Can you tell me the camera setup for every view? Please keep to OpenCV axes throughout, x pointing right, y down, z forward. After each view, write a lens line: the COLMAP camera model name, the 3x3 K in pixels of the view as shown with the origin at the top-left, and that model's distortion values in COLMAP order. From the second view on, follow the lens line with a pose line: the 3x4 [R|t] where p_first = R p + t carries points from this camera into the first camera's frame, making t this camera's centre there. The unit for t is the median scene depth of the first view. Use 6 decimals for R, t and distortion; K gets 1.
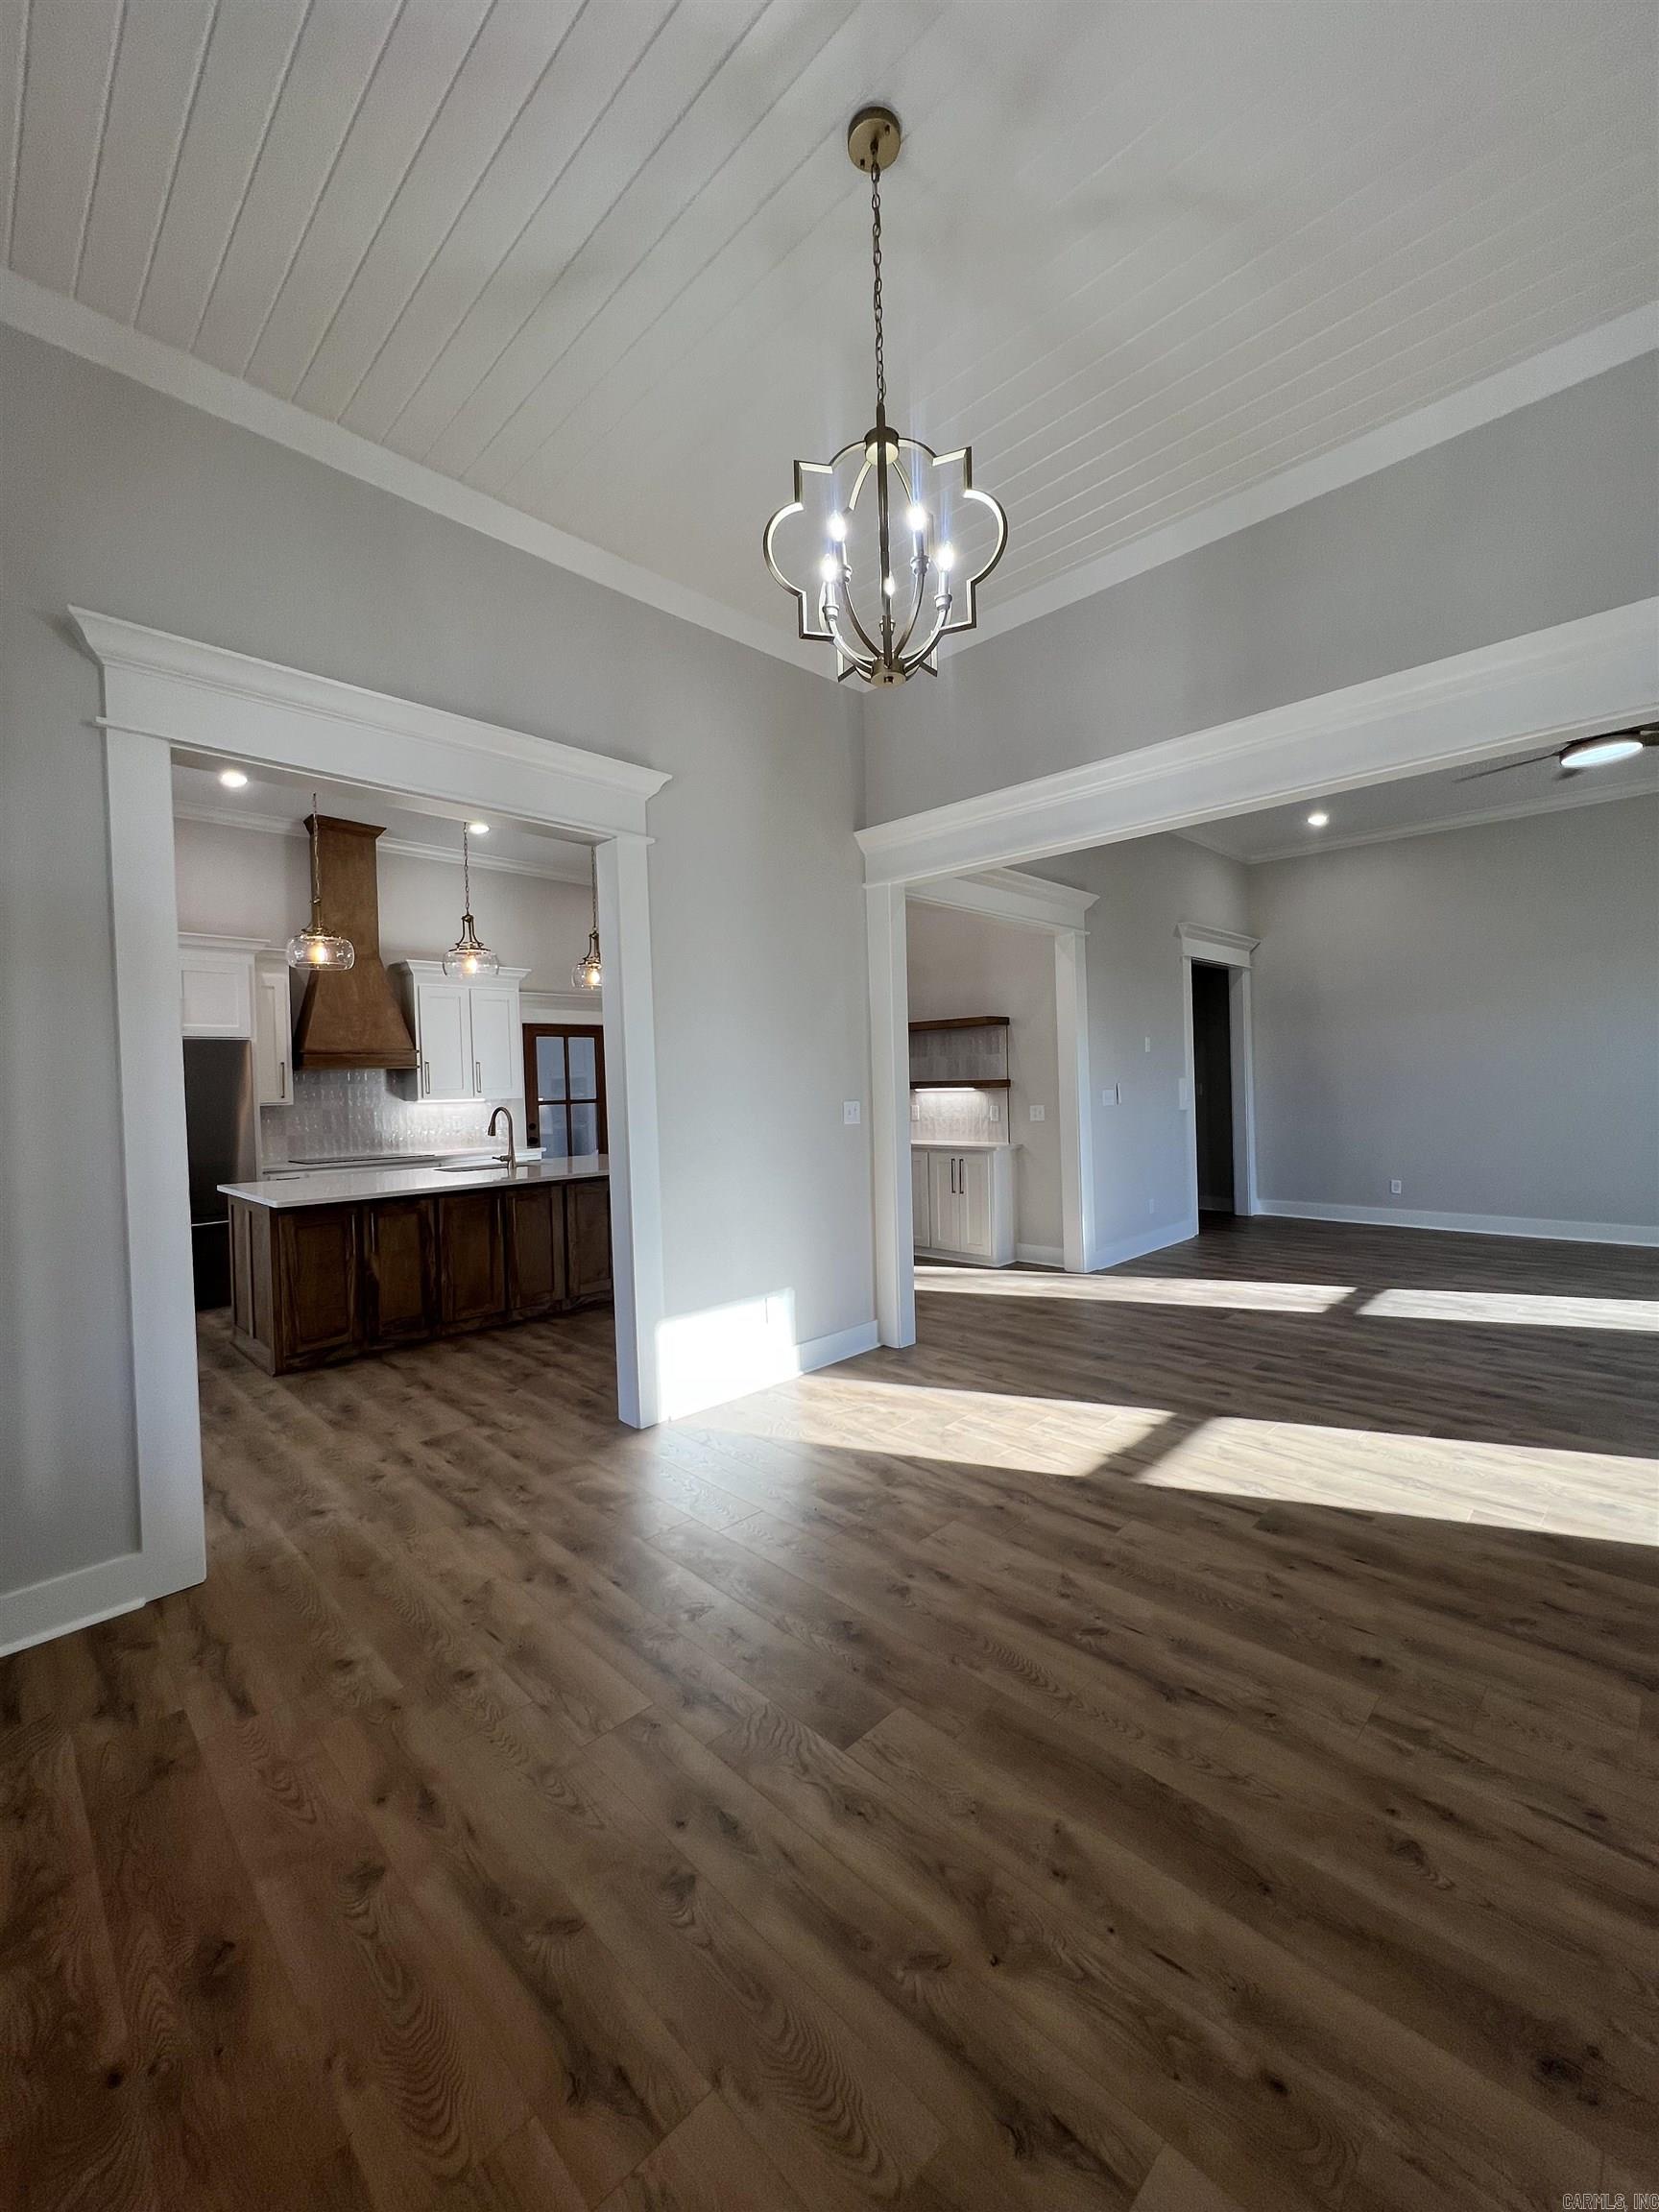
lens RADIAL K [[880.5, 0, 826.2], [0, 880.5, 1094.4], [0, 0, 1]] dist [0.002611, 0.001242]
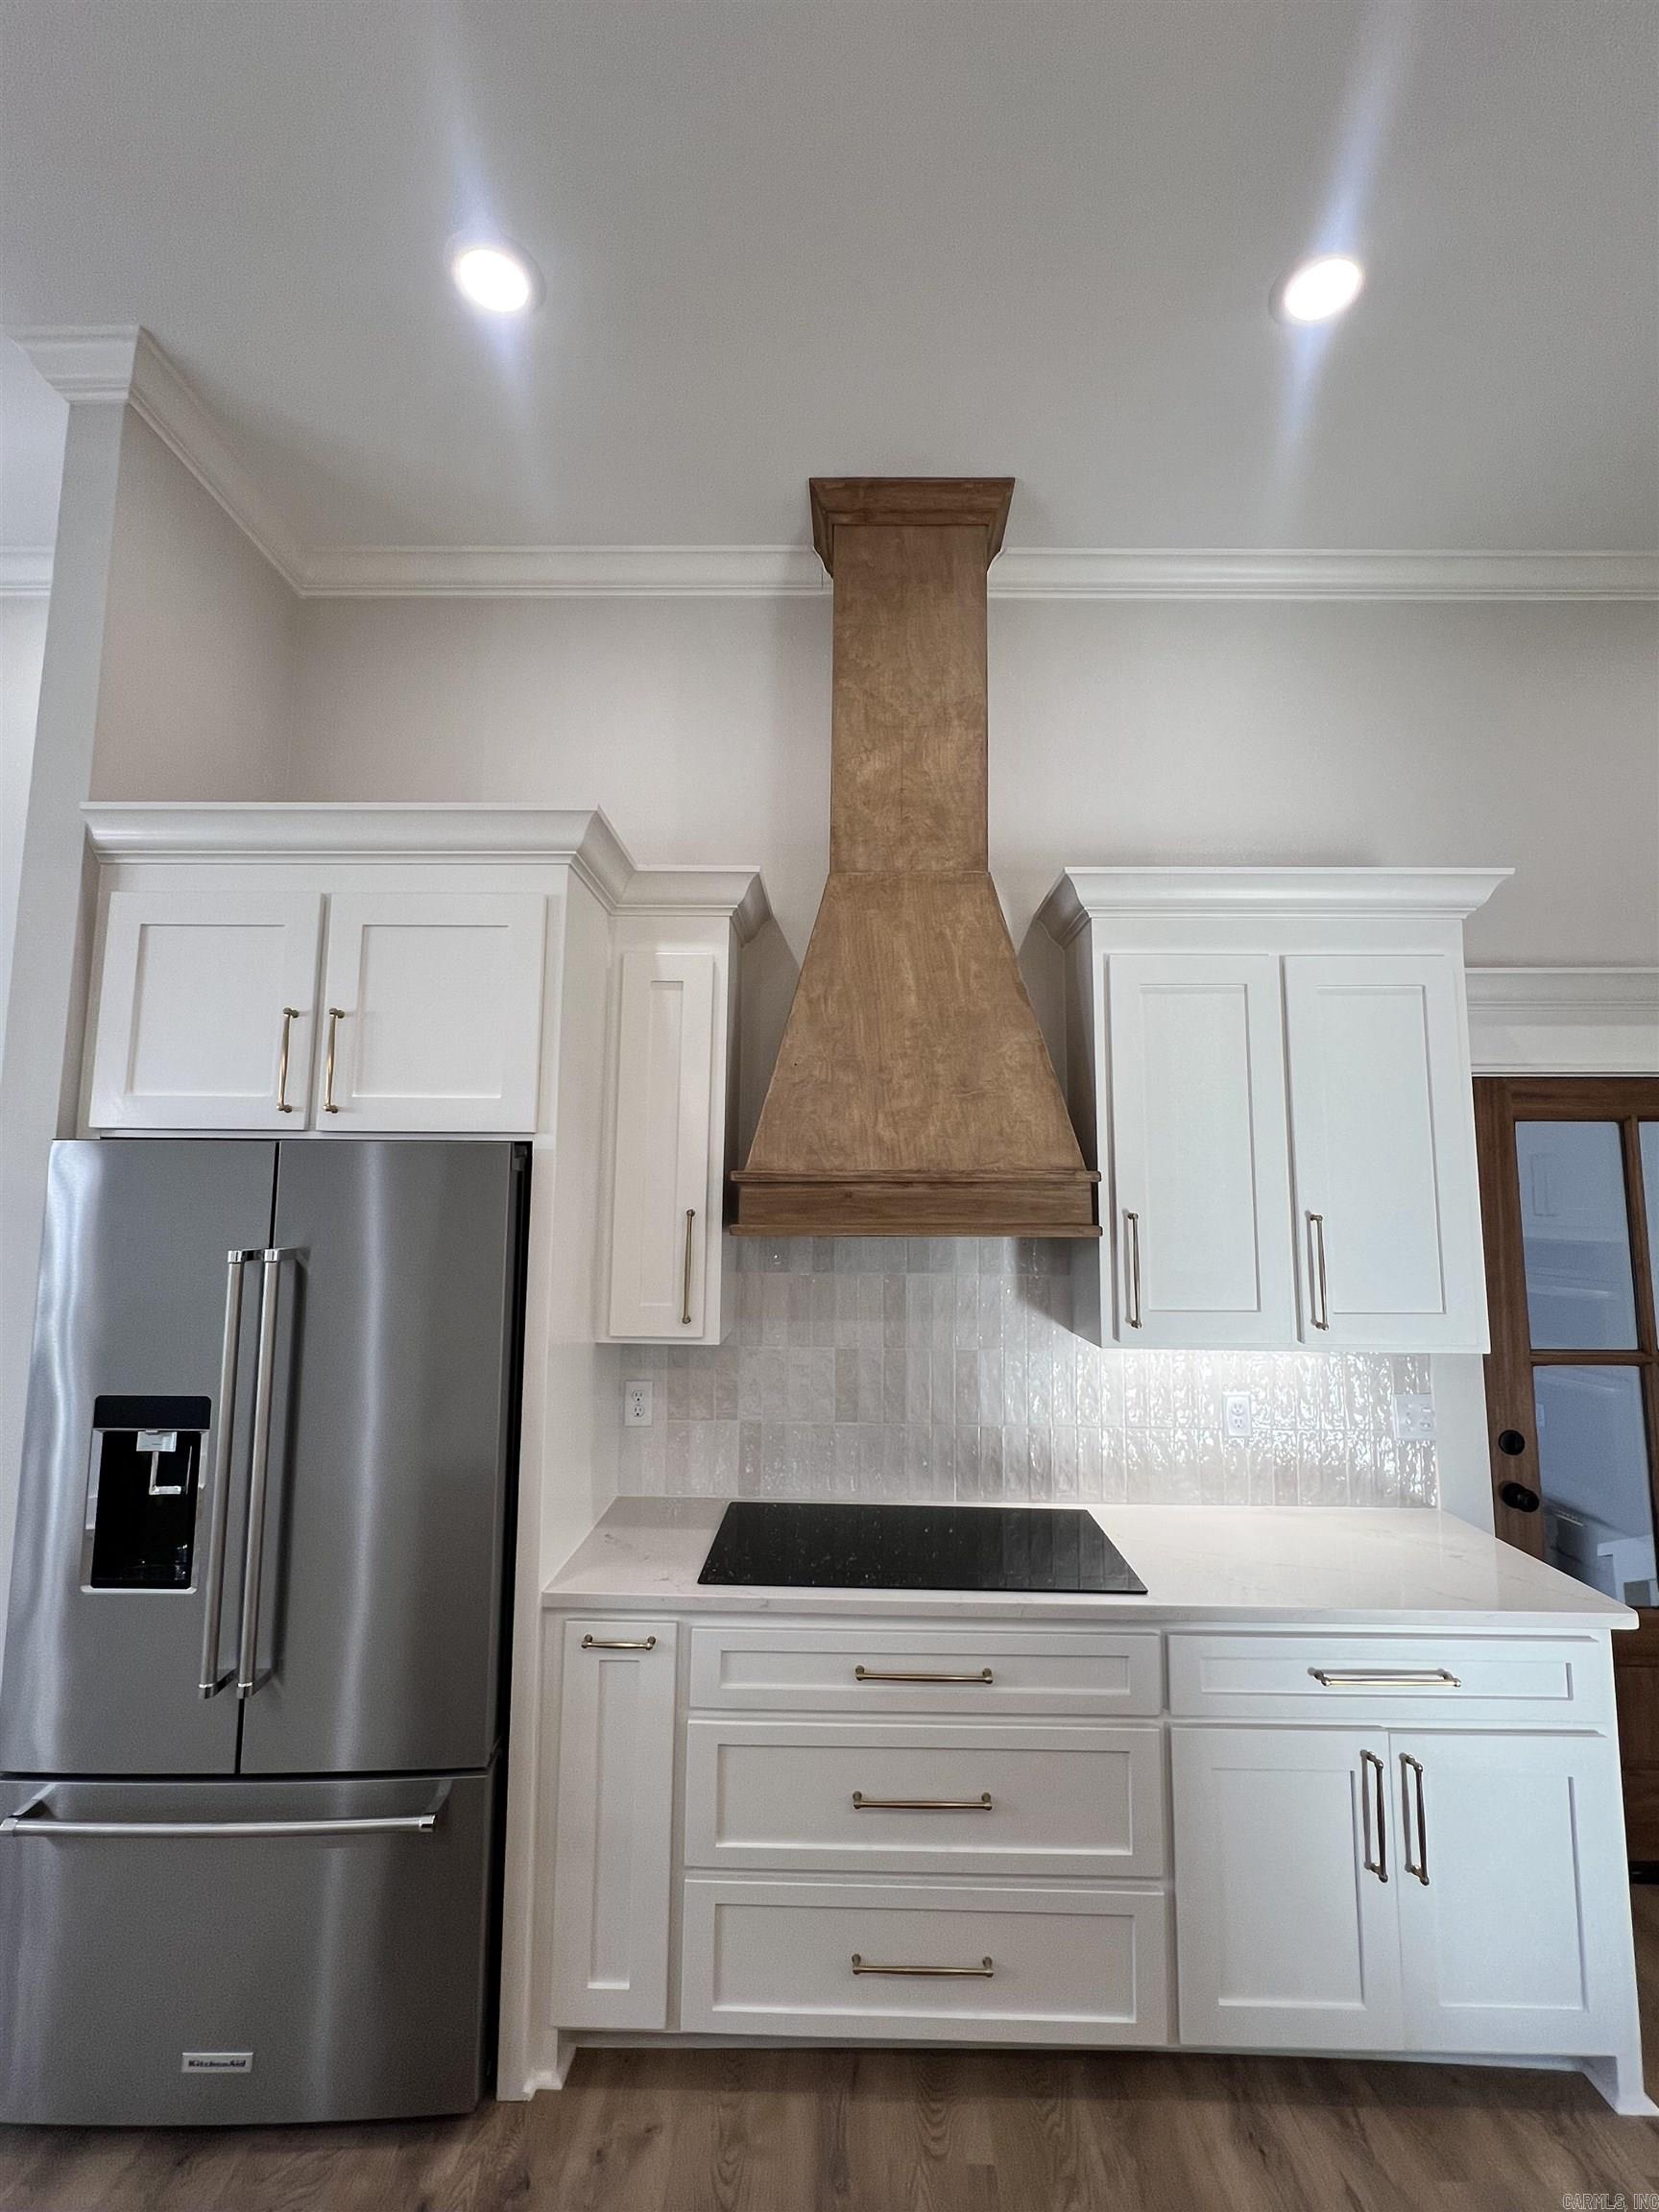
lens RADIAL K [[958.5, 0, 831.8], [0, 958.5, 1115.6], [0, 0, 1]] dist [0.003937, -0.000610]
pose [[0.685673, -0.036418, -0.726998, -0.302877], [-0.035504, 0.995886, -0.083374, -0.040215], [0.727043, 0.082979, 0.681559, 0.739773]]
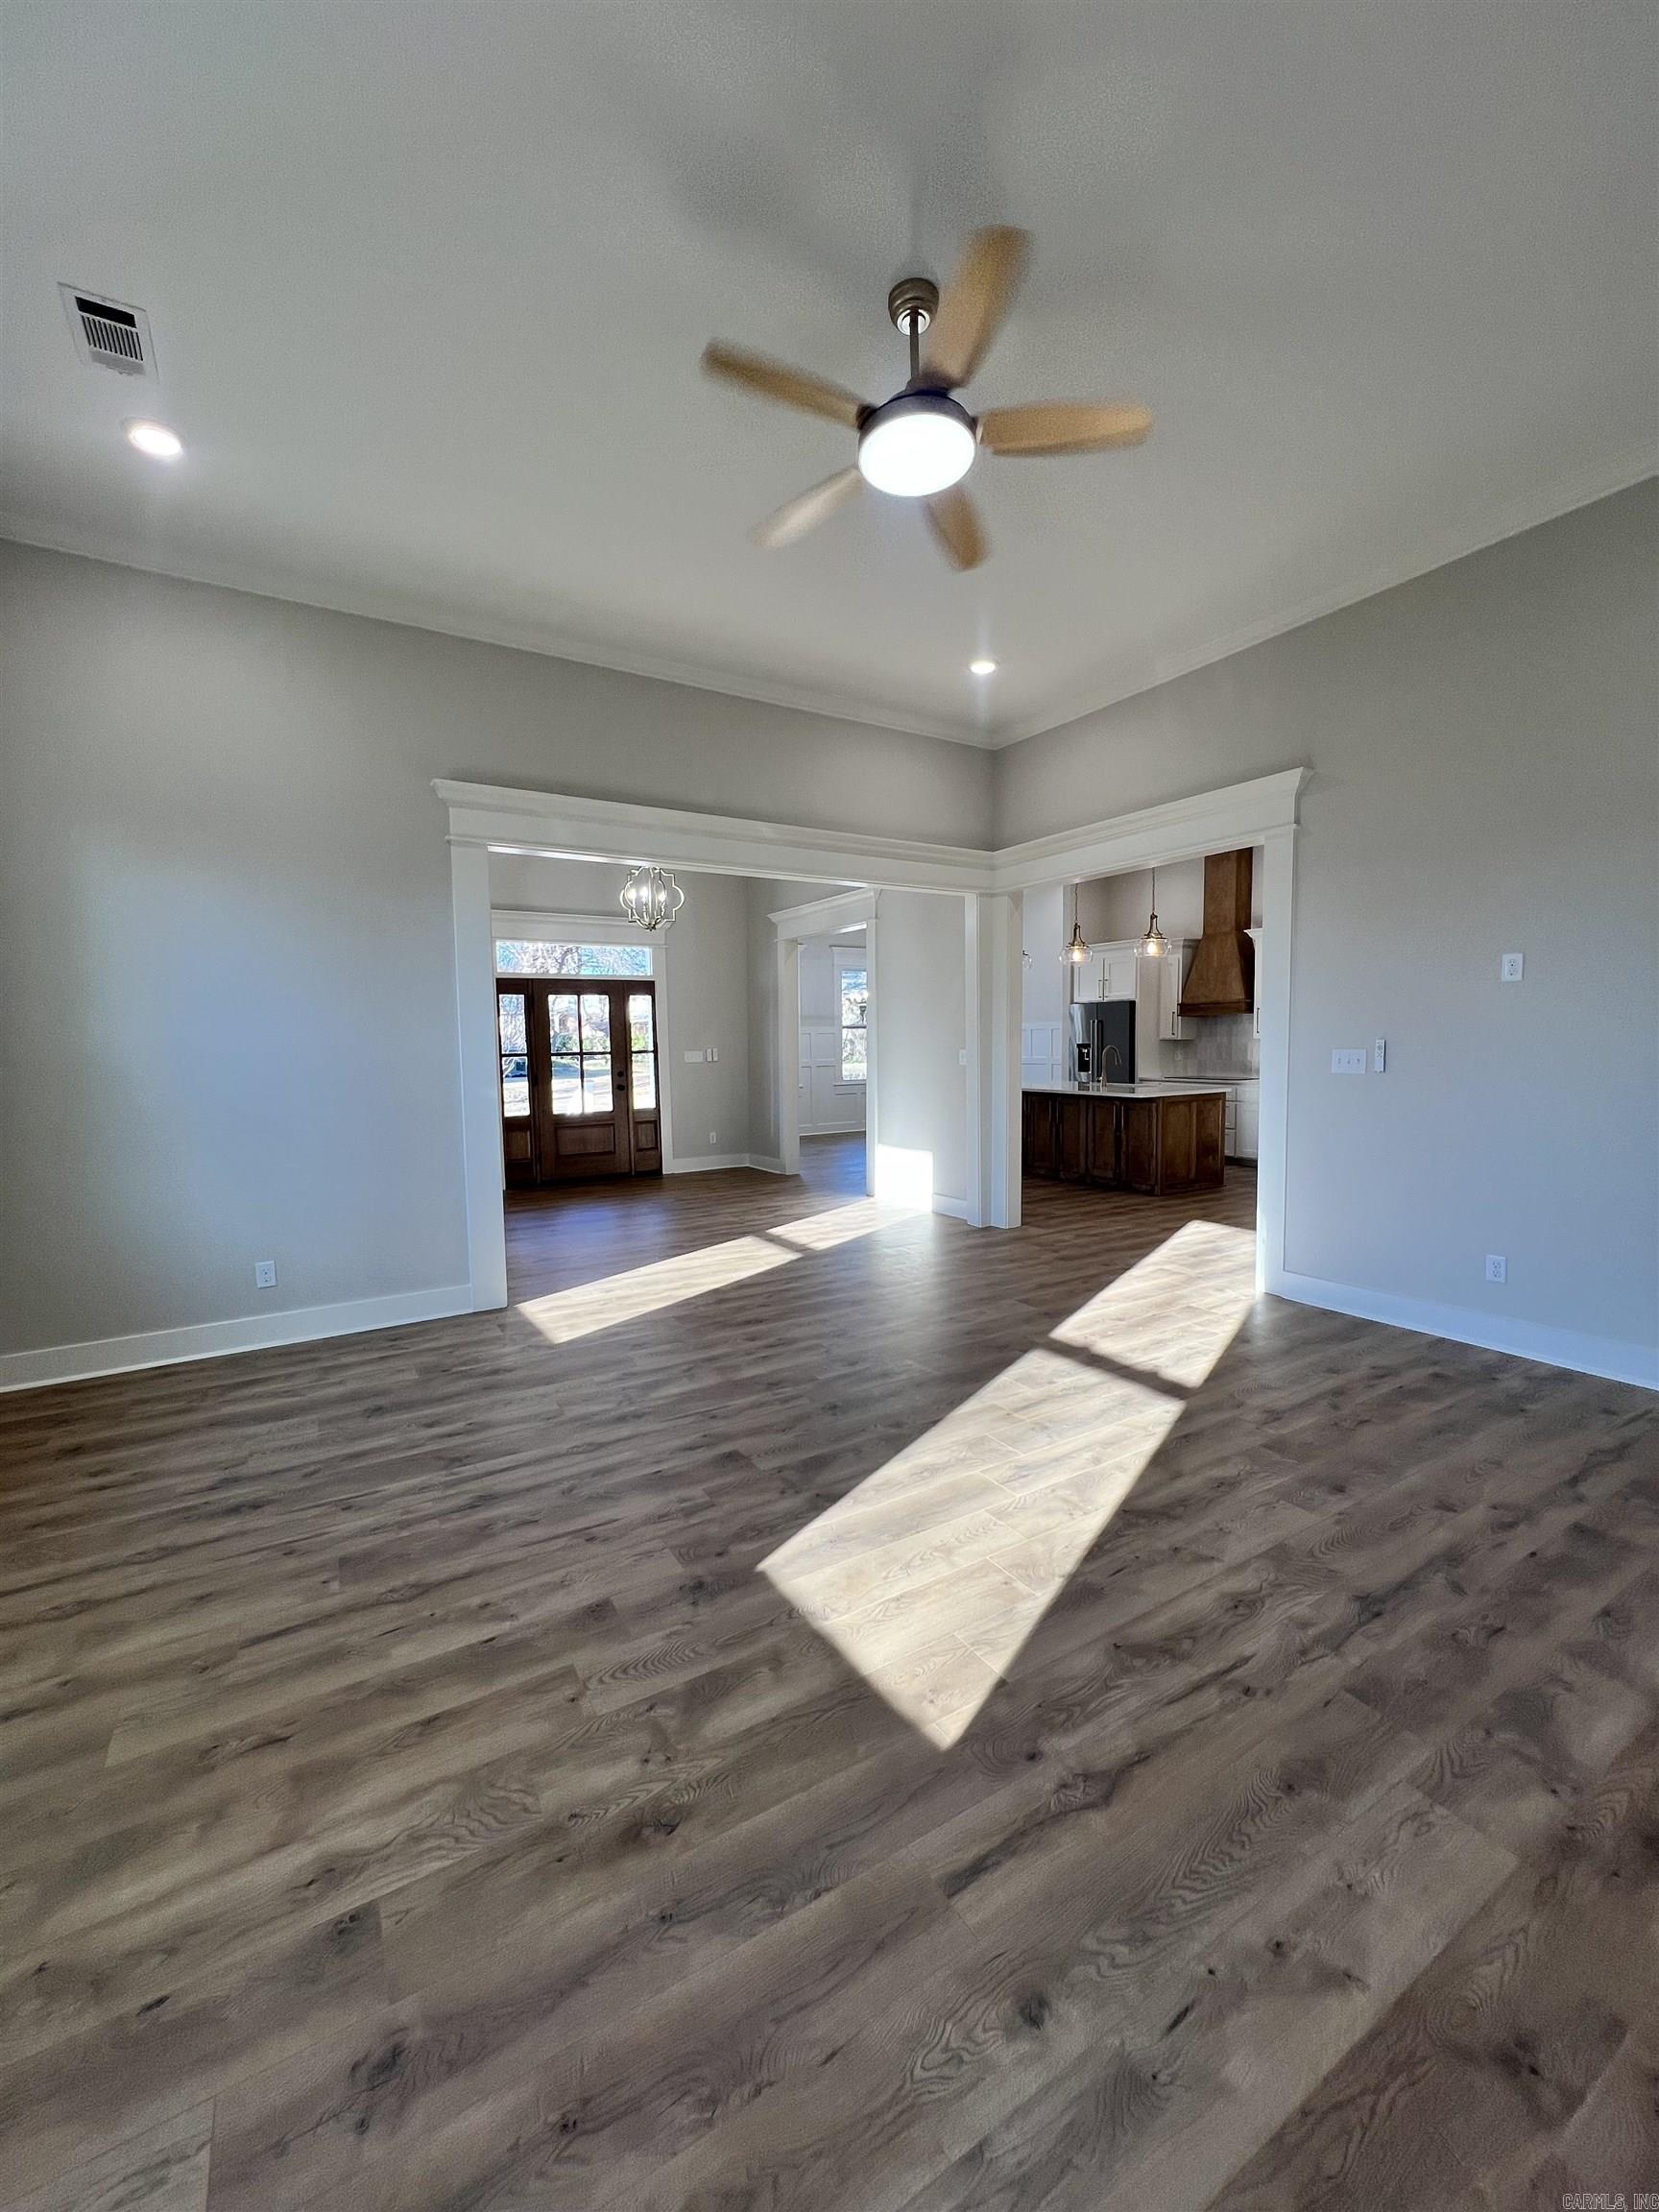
lens RADIAL K [[880.5, 0, 840.4], [0, 880.5, 1099.7], [0, 0, 1]] dist [0.002611, 0.001242]
pose [[-0.227684, 0.091923, -0.969387, 0.965349], [0.007573, 0.995671, 0.092637, -0.028197], [0.973706, 0.013750, -0.227394, 0.727856]]
